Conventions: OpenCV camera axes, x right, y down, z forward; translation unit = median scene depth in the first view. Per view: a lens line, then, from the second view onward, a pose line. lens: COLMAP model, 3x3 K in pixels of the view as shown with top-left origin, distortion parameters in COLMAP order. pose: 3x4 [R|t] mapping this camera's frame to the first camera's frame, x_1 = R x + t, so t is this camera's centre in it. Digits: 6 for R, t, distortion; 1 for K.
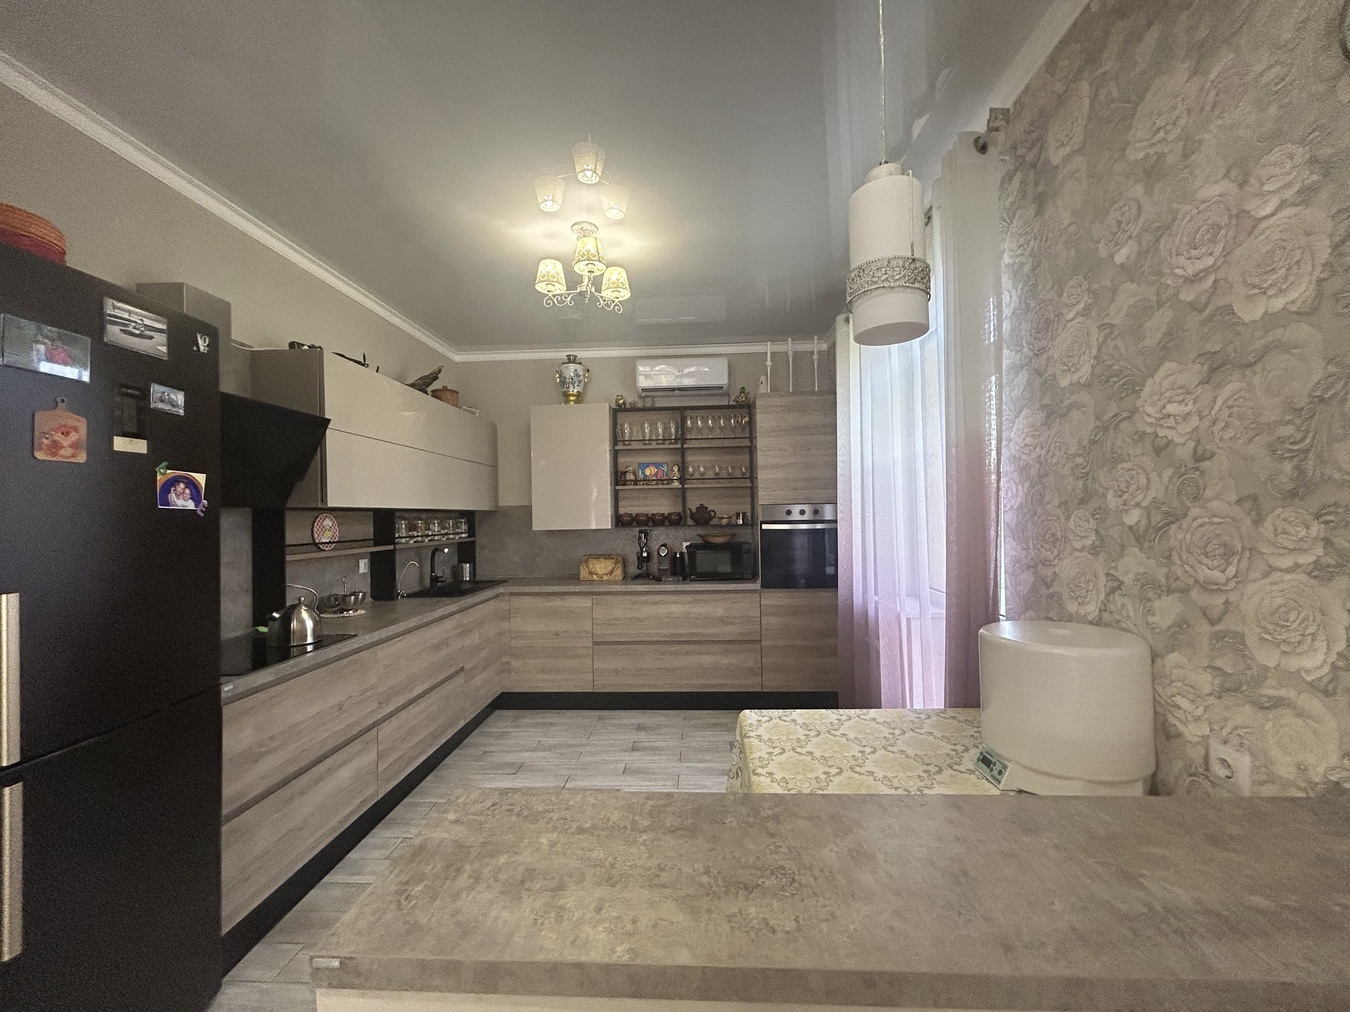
lens RADIAL K [[549.9, 0, 676.3], [0, 549.9, 504.3], [0, 0, 1]] dist [0.002060, 0.000388]
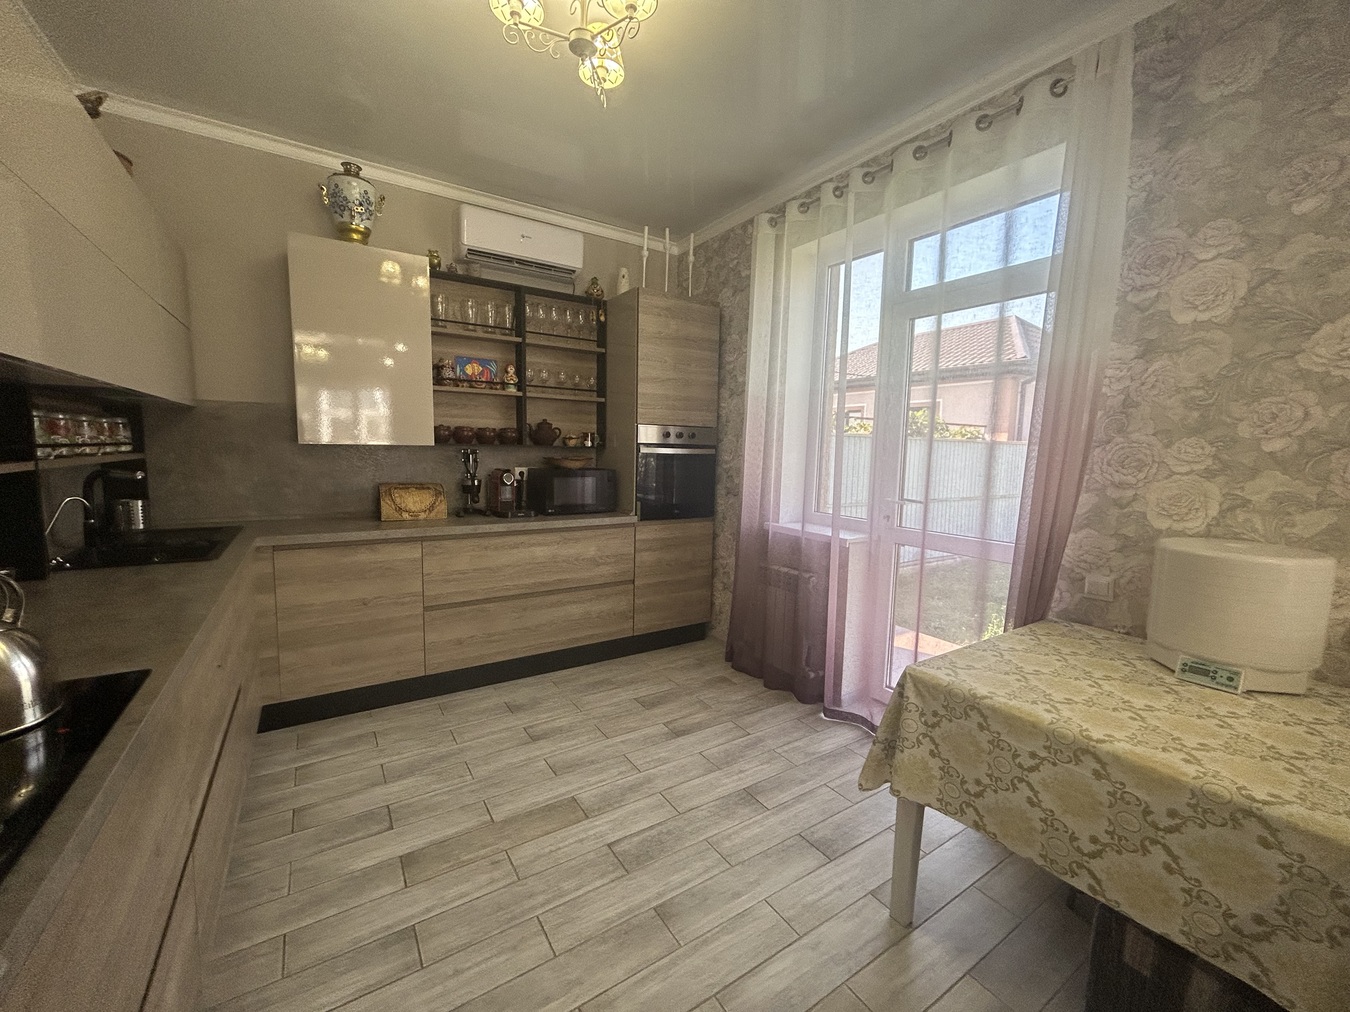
lens RADIAL K [[549.9, 0, 676.3], [0, 549.9, 504.3], [0, 0, 1]] dist [0.002060, 0.000388]
pose [[0.809293, -0.024561, 0.586892, -0.300694], [-0.049272, 0.992766, 0.109490, 0.028125], [-0.585336, -0.117527, 0.802228, 0.267771]]
